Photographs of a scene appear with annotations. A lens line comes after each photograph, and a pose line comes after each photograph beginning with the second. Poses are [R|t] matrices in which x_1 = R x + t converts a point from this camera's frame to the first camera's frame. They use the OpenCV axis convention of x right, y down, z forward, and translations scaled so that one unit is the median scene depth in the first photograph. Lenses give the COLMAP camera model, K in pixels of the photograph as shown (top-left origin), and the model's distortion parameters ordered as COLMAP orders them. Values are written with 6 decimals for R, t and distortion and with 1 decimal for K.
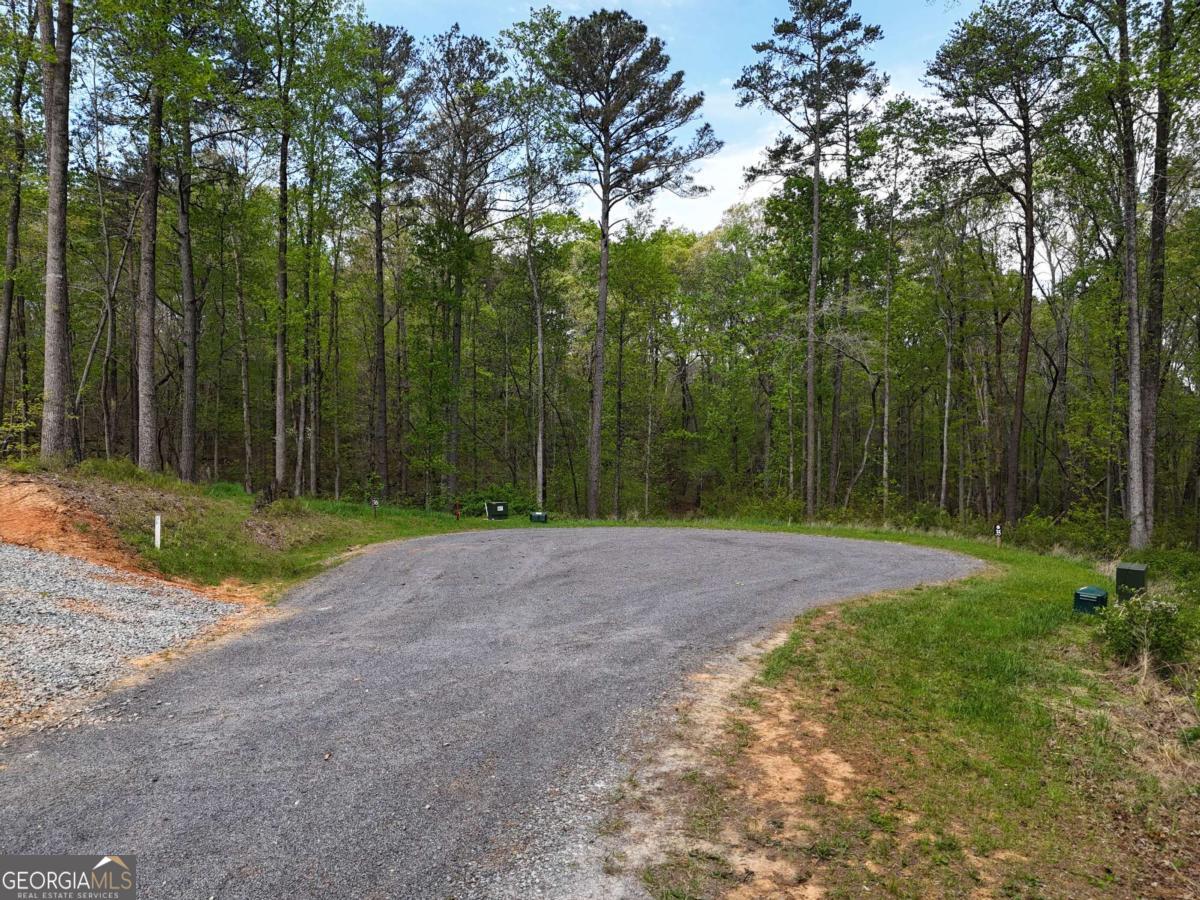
lens RADIAL K [[884.8, 0, 600.0], [0, 884.8, 450.0], [0, 0, 1]] dist [0.008232, 0.003615]
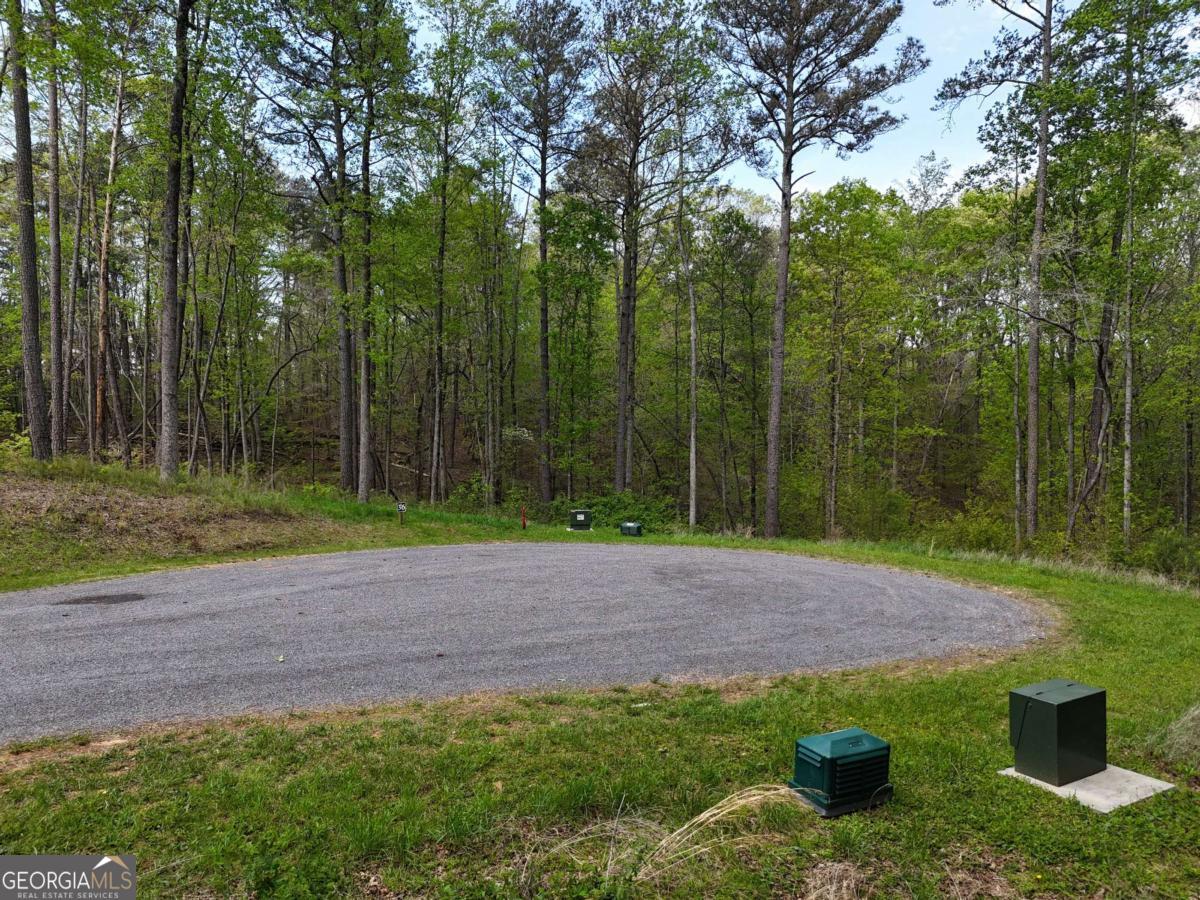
lens RADIAL K [[884.8, 0, 600.0], [0, 884.8, 450.0], [0, 0, 1]] dist [0.008232, 0.003615]
pose [[0.908135, 0.000345, -0.418678, 0.210987], [-0.002192, 0.999990, -0.003931, 0.002860], [0.418673, 0.004488, 0.908126, 0.175013]]
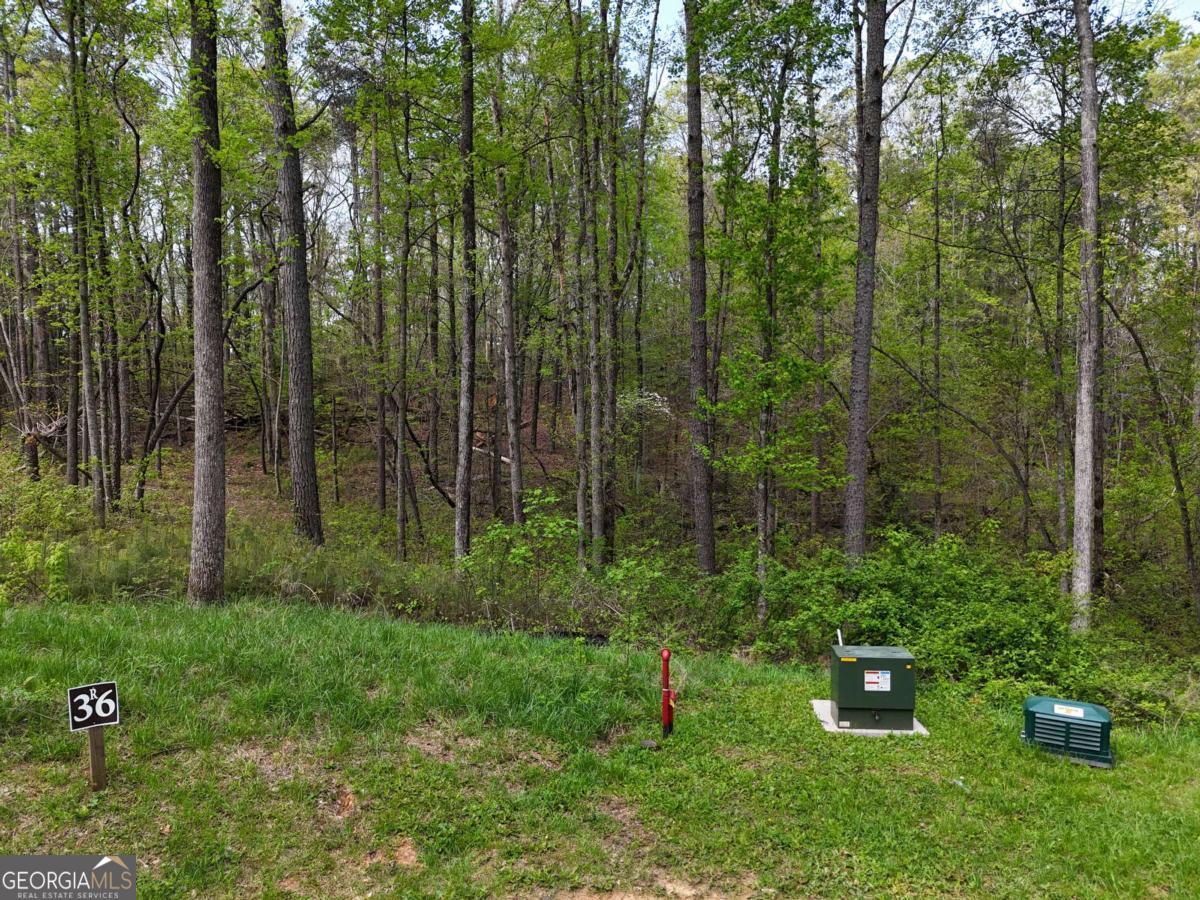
lens RADIAL K [[884.8, 0, 600.0], [0, 884.8, 450.0], [0, 0, 1]] dist [0.008232, 0.003615]
pose [[0.839030, 0.014488, -0.543892, -0.037971], [-0.003026, 0.999754, 0.021964, 0.000237], [0.544076, -0.016783, 0.838868, 0.604684]]
